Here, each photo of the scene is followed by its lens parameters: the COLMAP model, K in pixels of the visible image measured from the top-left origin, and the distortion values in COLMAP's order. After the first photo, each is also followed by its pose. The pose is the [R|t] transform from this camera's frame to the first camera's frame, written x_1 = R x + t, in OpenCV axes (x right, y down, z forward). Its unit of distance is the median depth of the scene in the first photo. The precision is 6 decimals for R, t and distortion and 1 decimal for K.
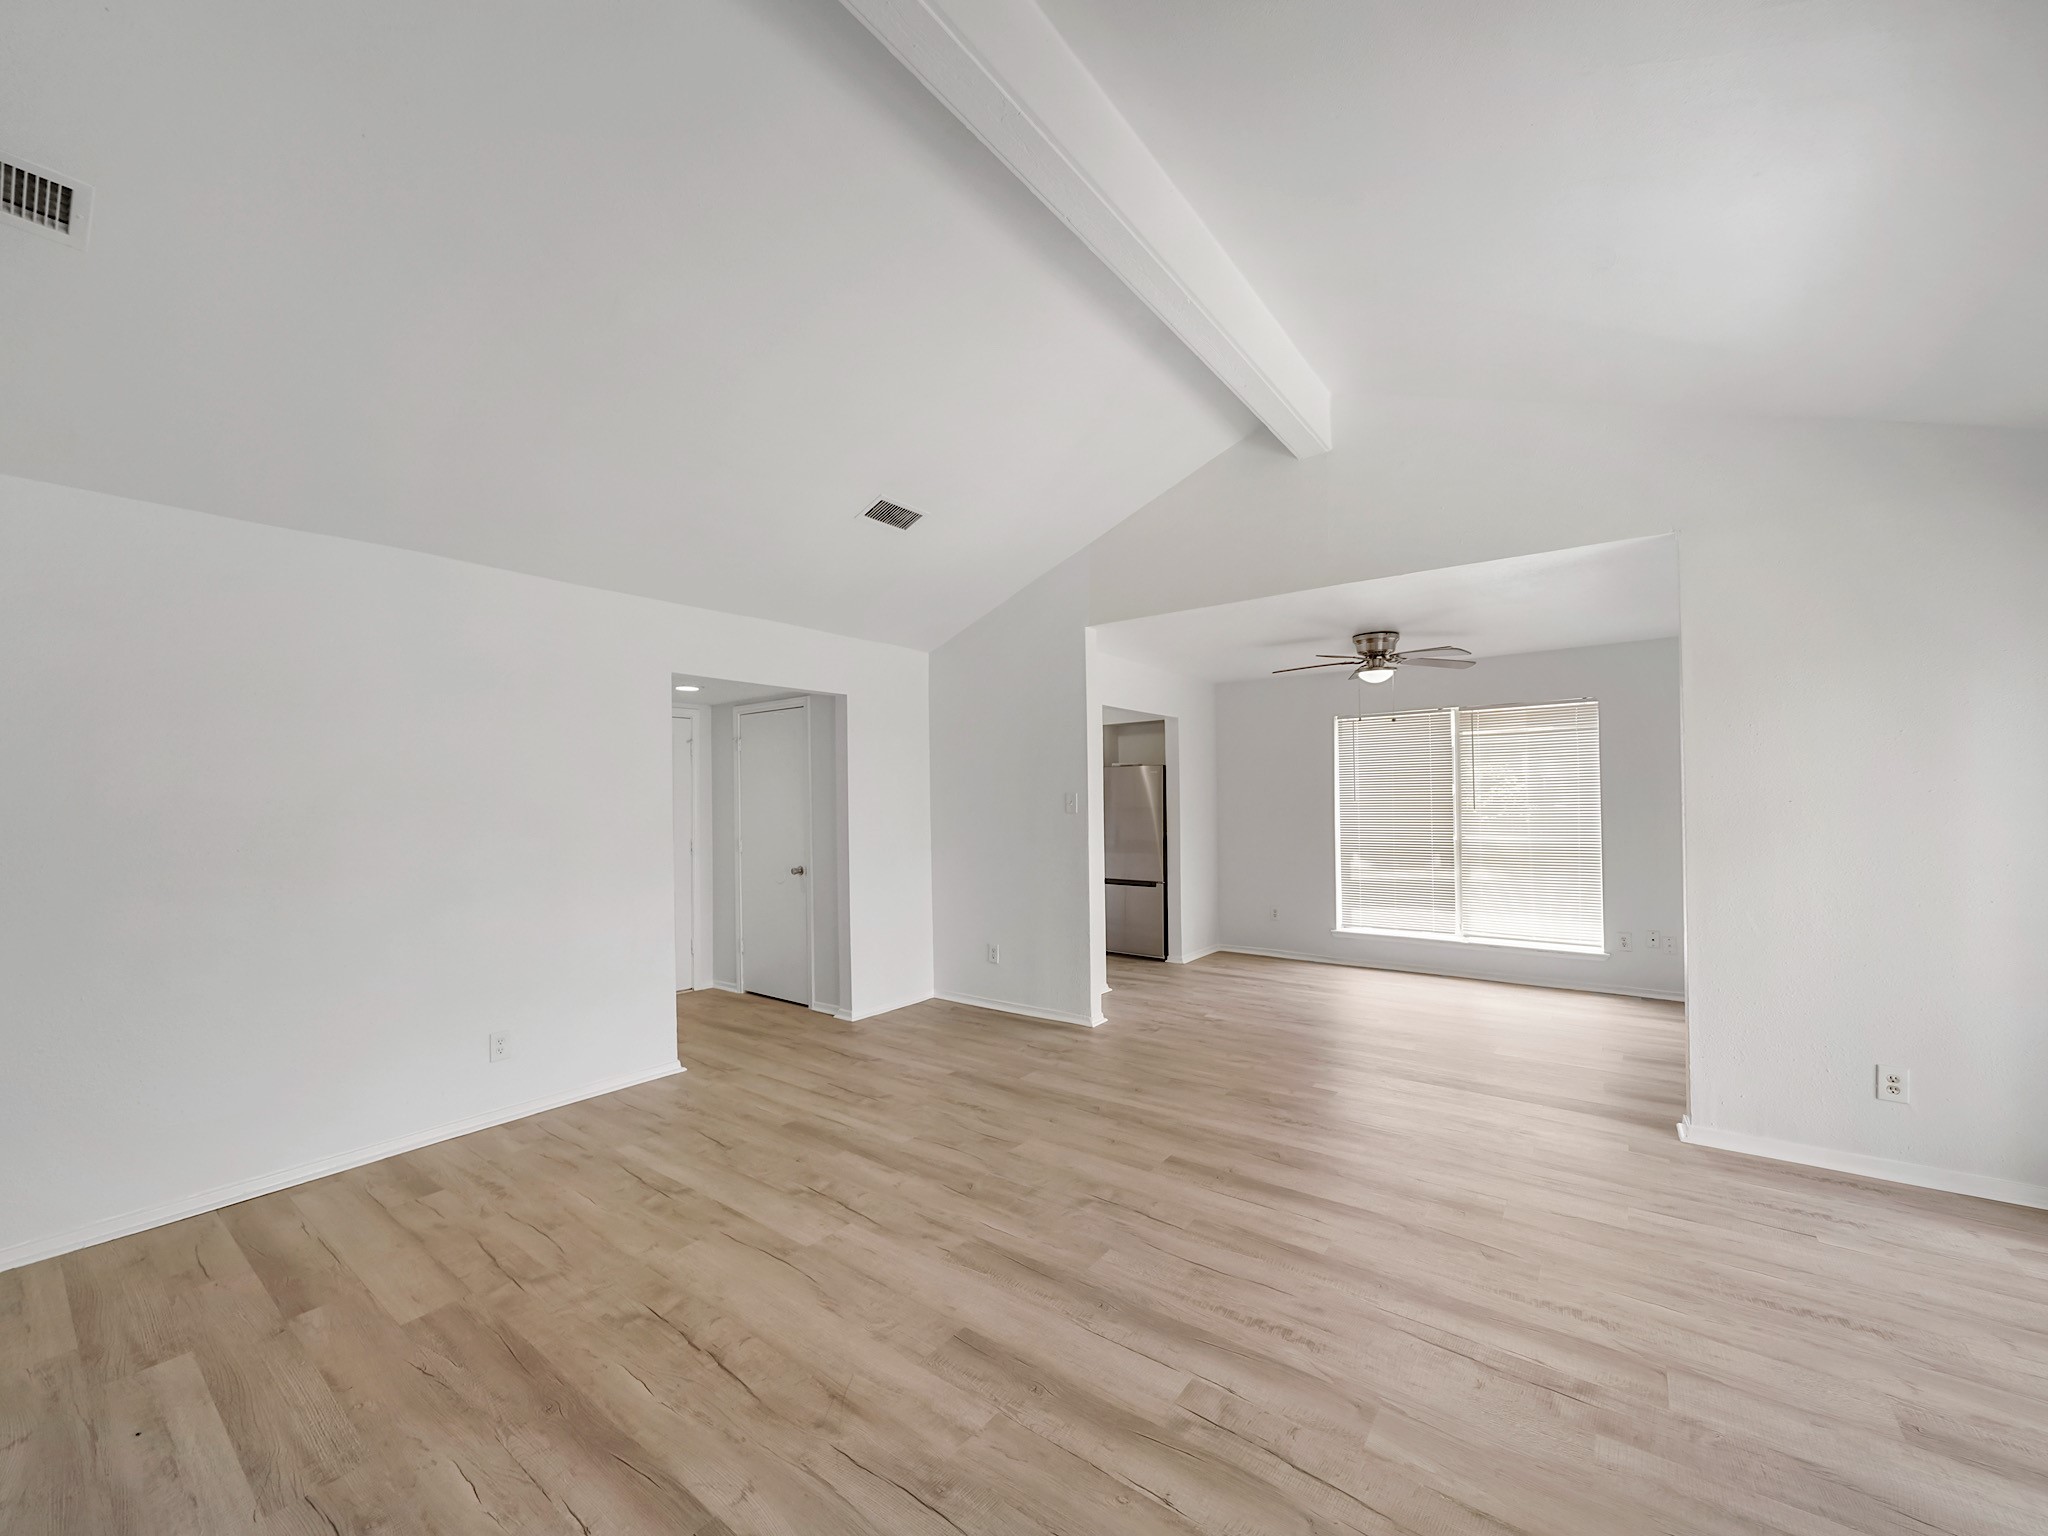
lens RADIAL K [[808.6, 0, 999.6], [0, 808.6, 784.1], [0, 0, 1]] dist [-0.005466, -0.000064]
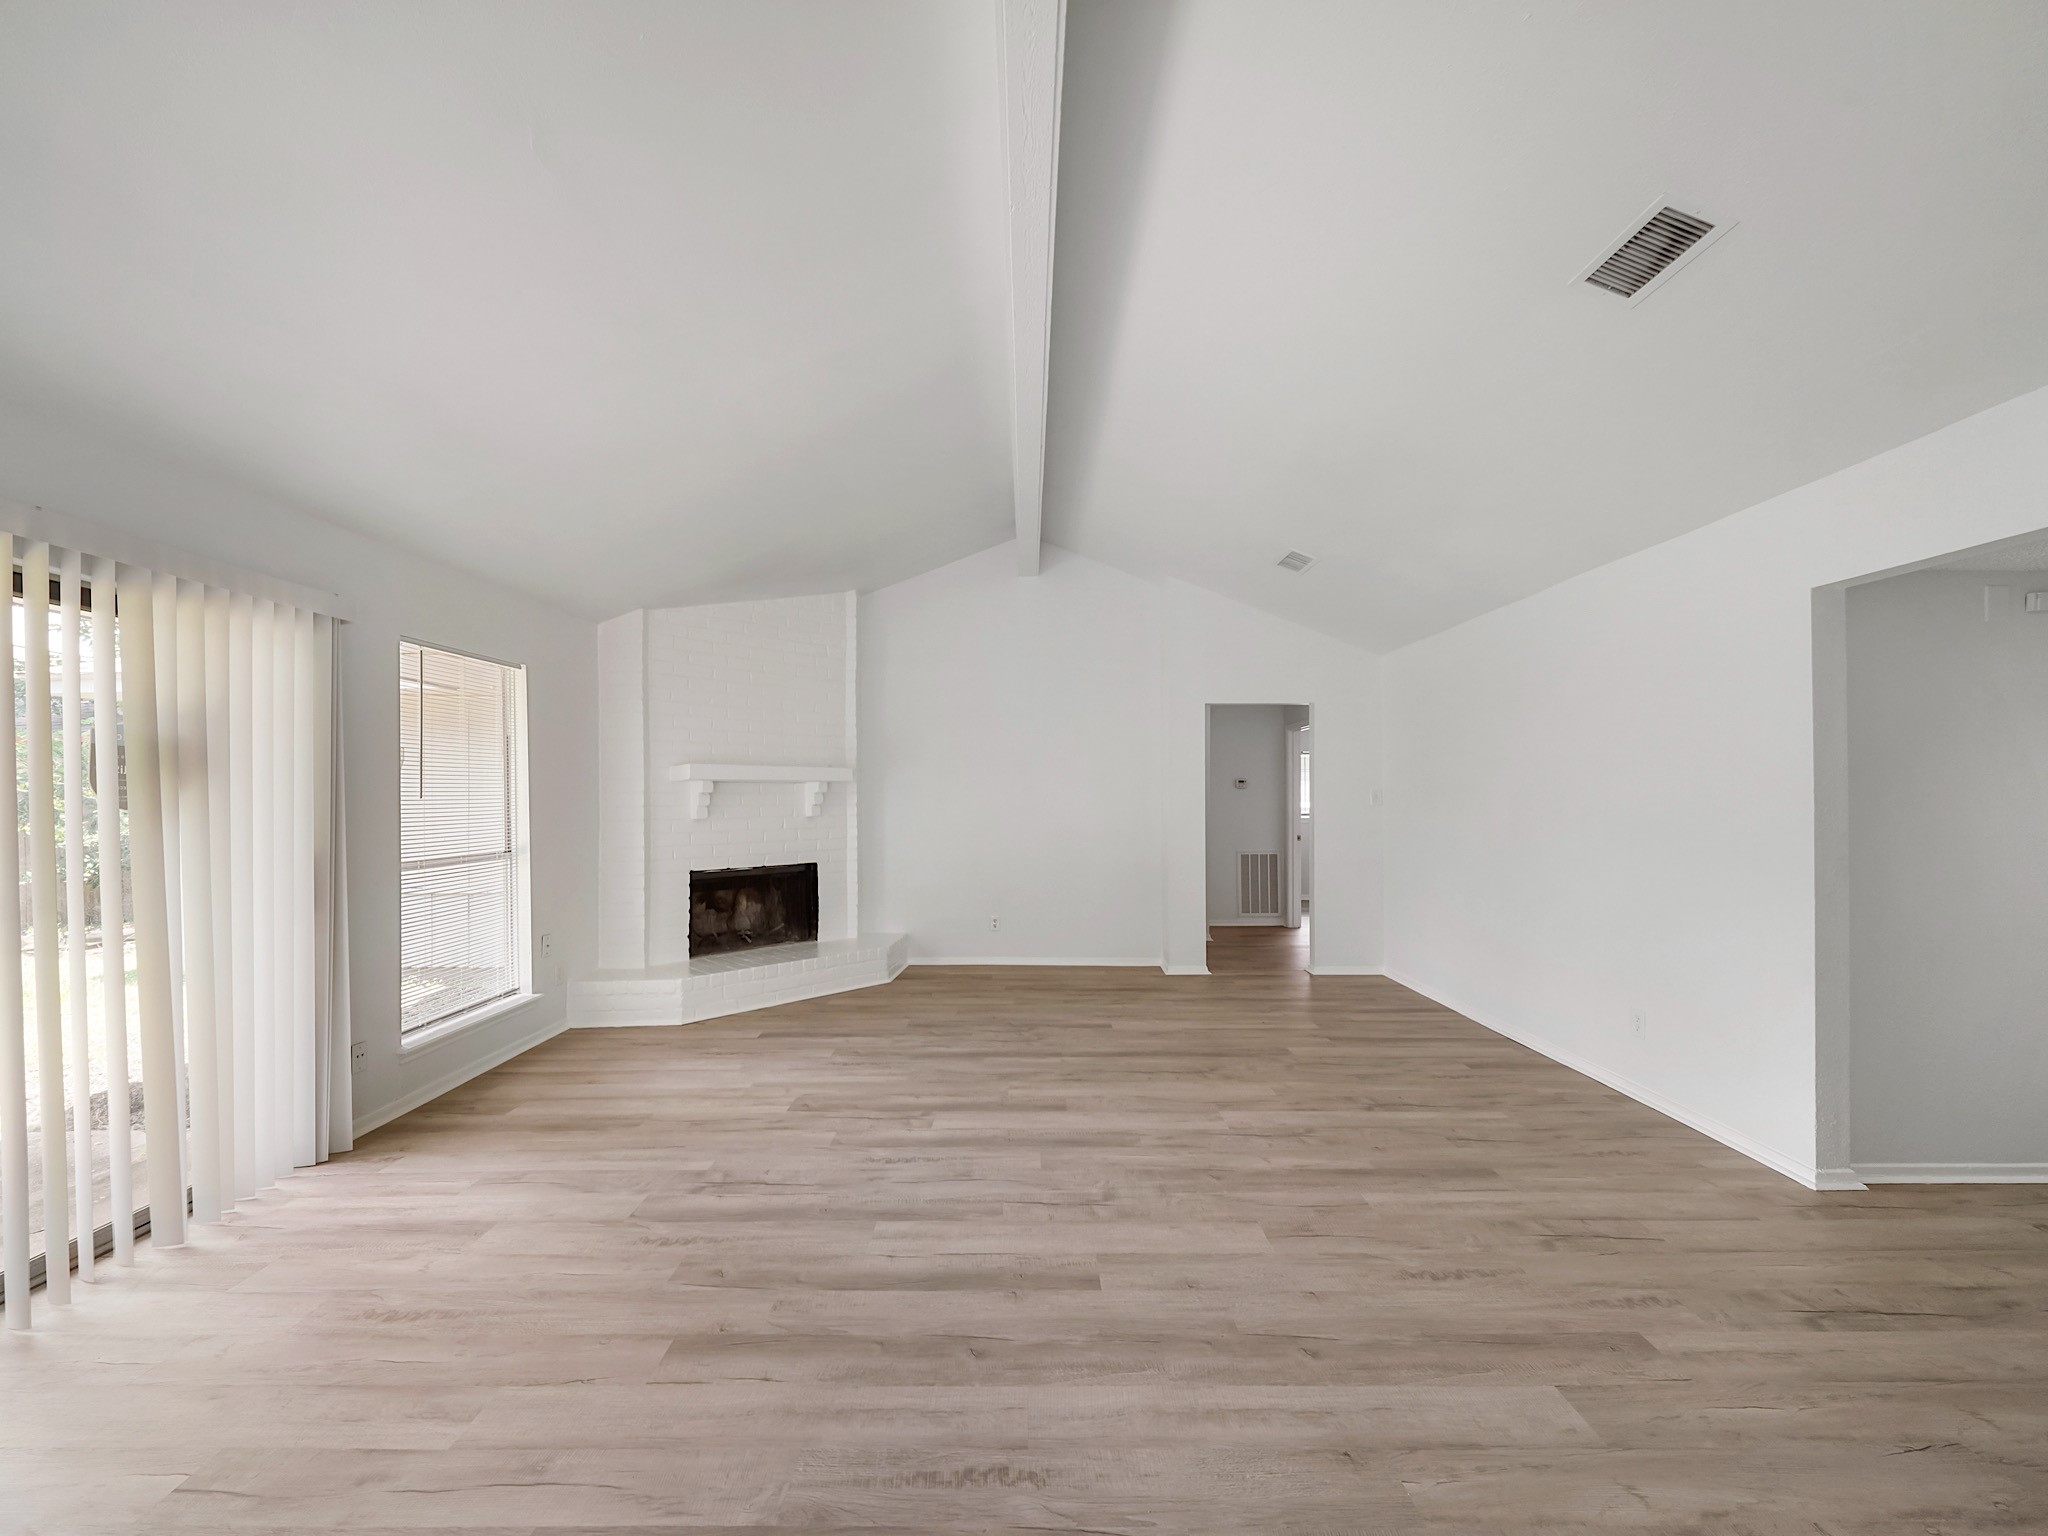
lens RADIAL K [[808.6, 0, 1022.7], [0, 808.6, 792.3], [0, 0, 1]] dist [-0.005466, -0.000064]
pose [[-0.787949, 0.013314, -0.615596, 0.757700], [0.028529, 0.999482, -0.014899, 0.038868], [0.615079, -0.029302, -0.787921, 1.668612]]
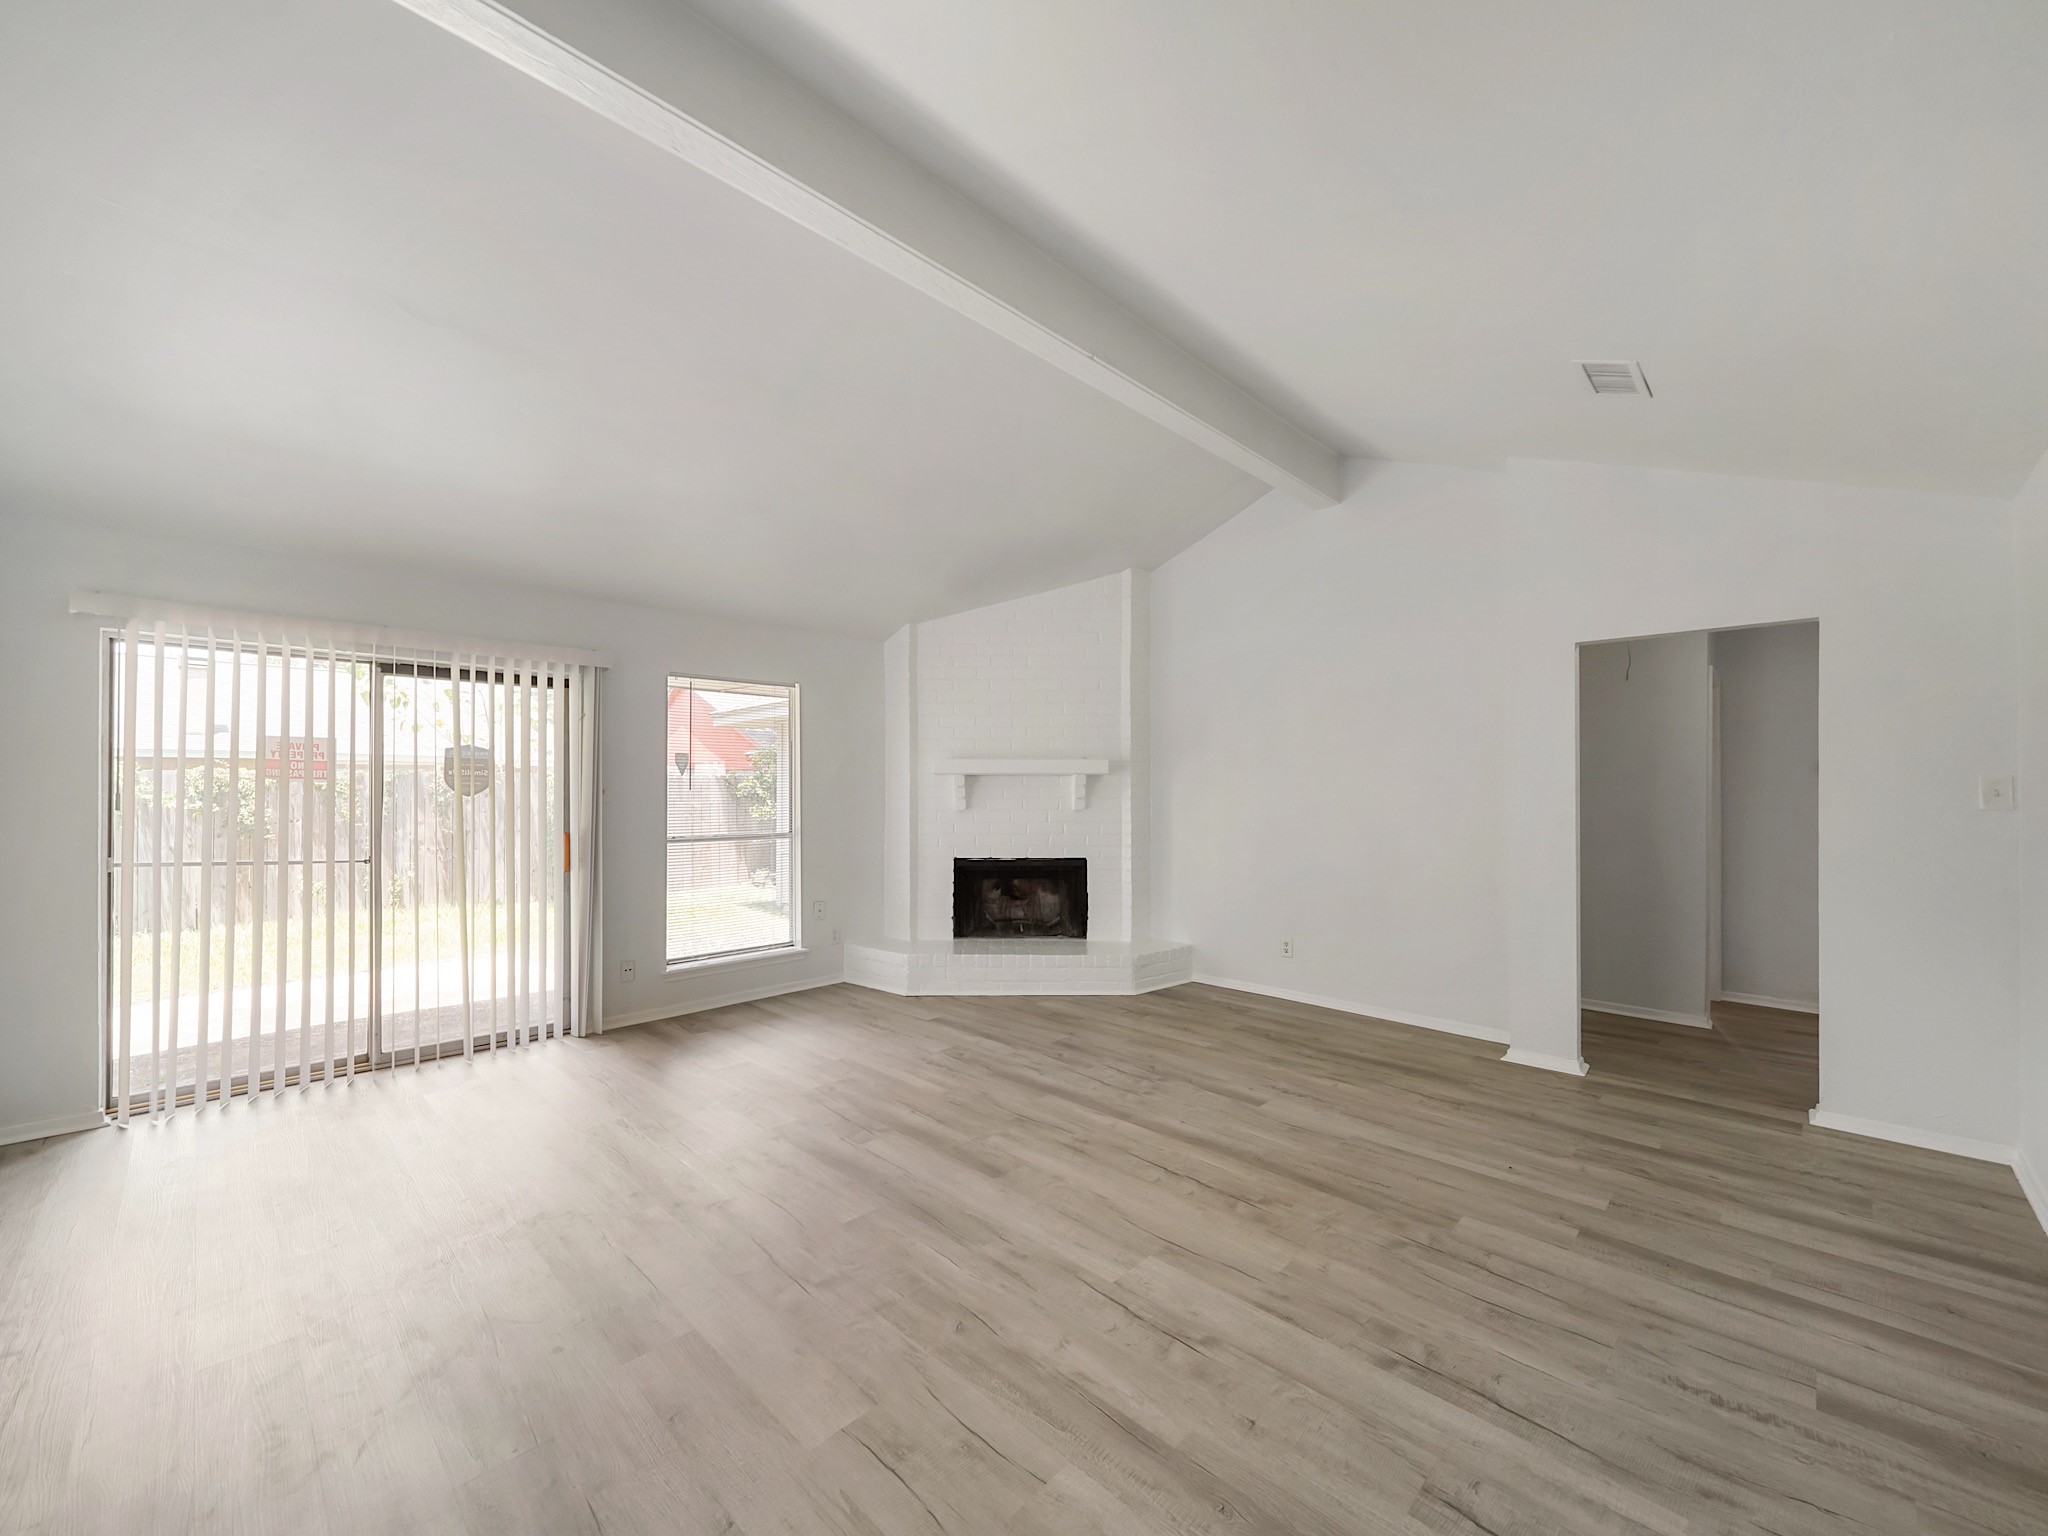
lens RADIAL K [[808.6, 0, 1006.8], [0, 808.6, 788.2], [0, 0, 1]] dist [-0.005466, -0.000064]
pose [[-0.993041, 0.014327, 0.116894, -0.168395], [0.011511, 0.999628, -0.024722, 0.047444], [-0.117204, -0.023204, -0.992837, 1.729720]]
